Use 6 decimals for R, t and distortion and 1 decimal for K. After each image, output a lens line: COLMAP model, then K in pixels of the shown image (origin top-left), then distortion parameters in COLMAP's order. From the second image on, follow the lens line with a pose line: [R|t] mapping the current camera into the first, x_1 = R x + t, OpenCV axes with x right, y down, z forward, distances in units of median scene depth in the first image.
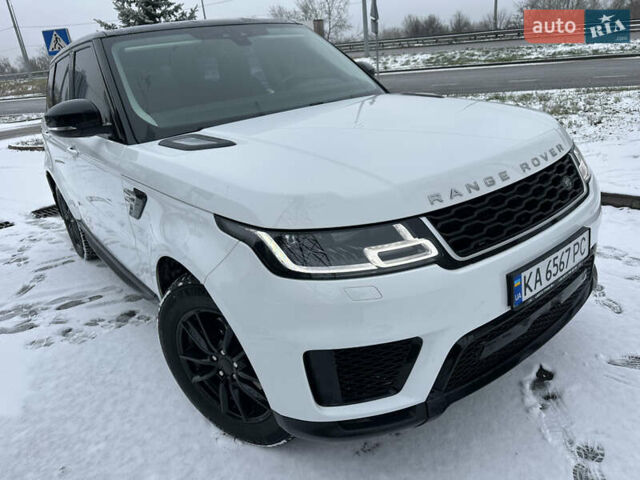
lens RADIAL K [[452.0, 0, 322.5], [0, 452.0, 241.4], [0, 0, 1]] dist [0.004235, -0.004650]
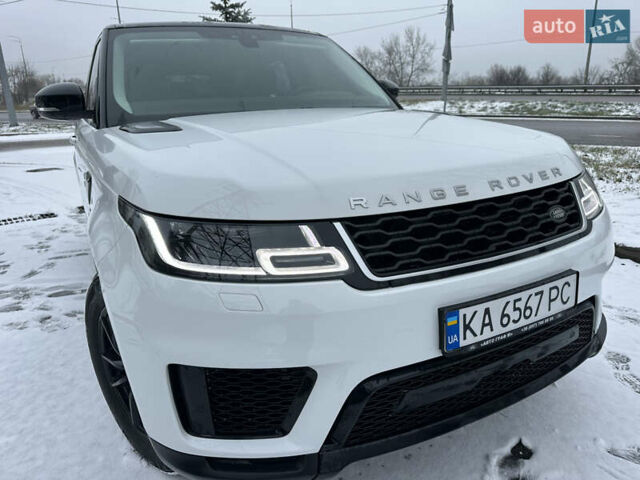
lens RADIAL K [[452.5, 0, 322.2], [0, 452.5, 245.7], [0, 0, 1]] dist [0.005055, -0.008780]
pose [[0.982278, 0.125421, -0.139283, 0.223671], [-0.134701, 0.989111, -0.059296, 0.028839], [0.130330, 0.077007, 0.988476, 0.135097]]
